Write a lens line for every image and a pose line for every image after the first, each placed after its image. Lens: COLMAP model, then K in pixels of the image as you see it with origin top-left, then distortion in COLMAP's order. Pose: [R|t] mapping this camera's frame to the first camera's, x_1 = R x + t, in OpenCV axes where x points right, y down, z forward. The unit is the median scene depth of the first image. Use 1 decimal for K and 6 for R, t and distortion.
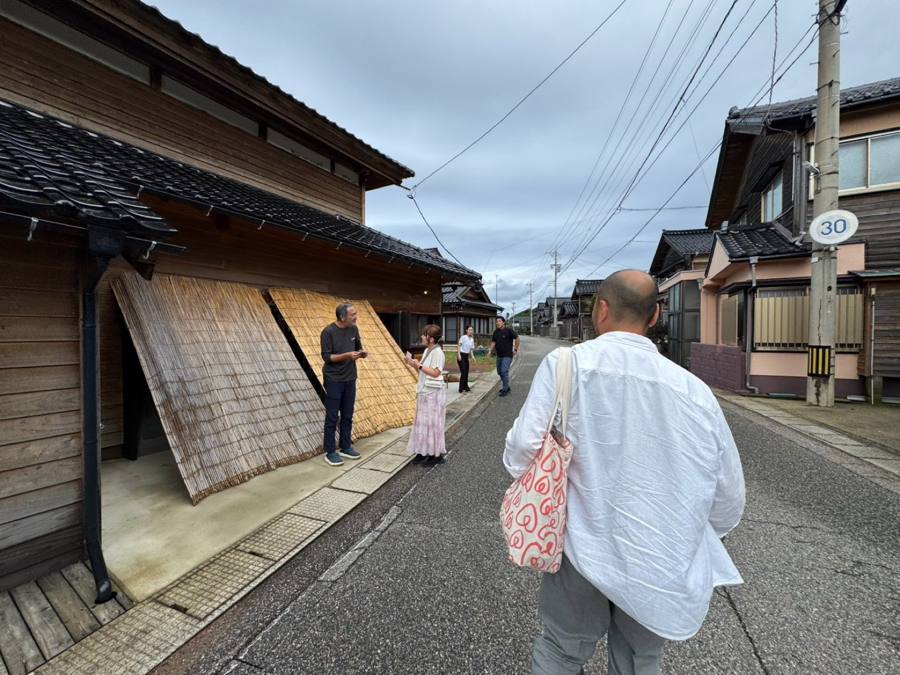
lens RADIAL K [[361.8, 0, 447.4], [0, 361.8, 336.4], [0, 0, 1]] dist [-0.001374, -0.000031]
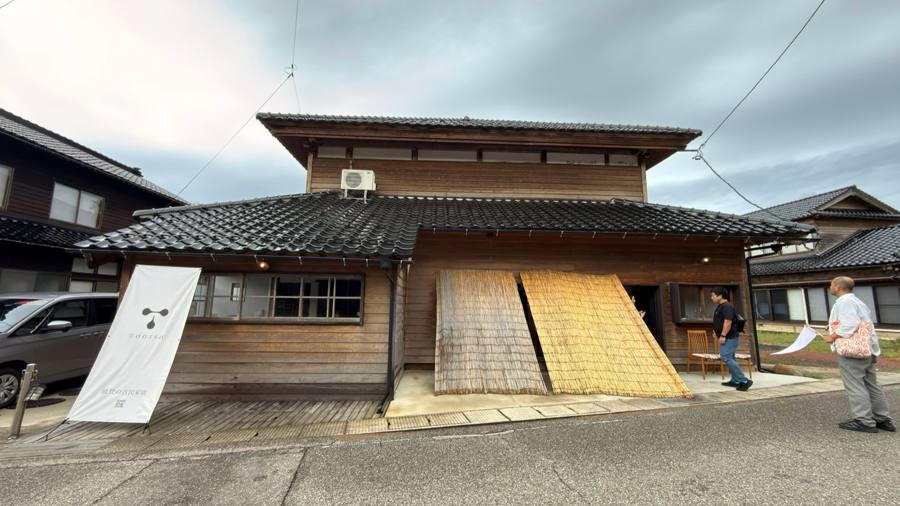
lens RADIAL K [[364.4, 0, 450.9], [0, 364.4, 250.6], [0, 0, 1]] dist [-0.015794, -0.000010]
pose [[0.530474, -0.121625, -0.838931, 0.701013], [-0.024805, 0.987003, -0.158776, 0.022474], [0.847338, 0.105036, 0.520563, 0.023934]]
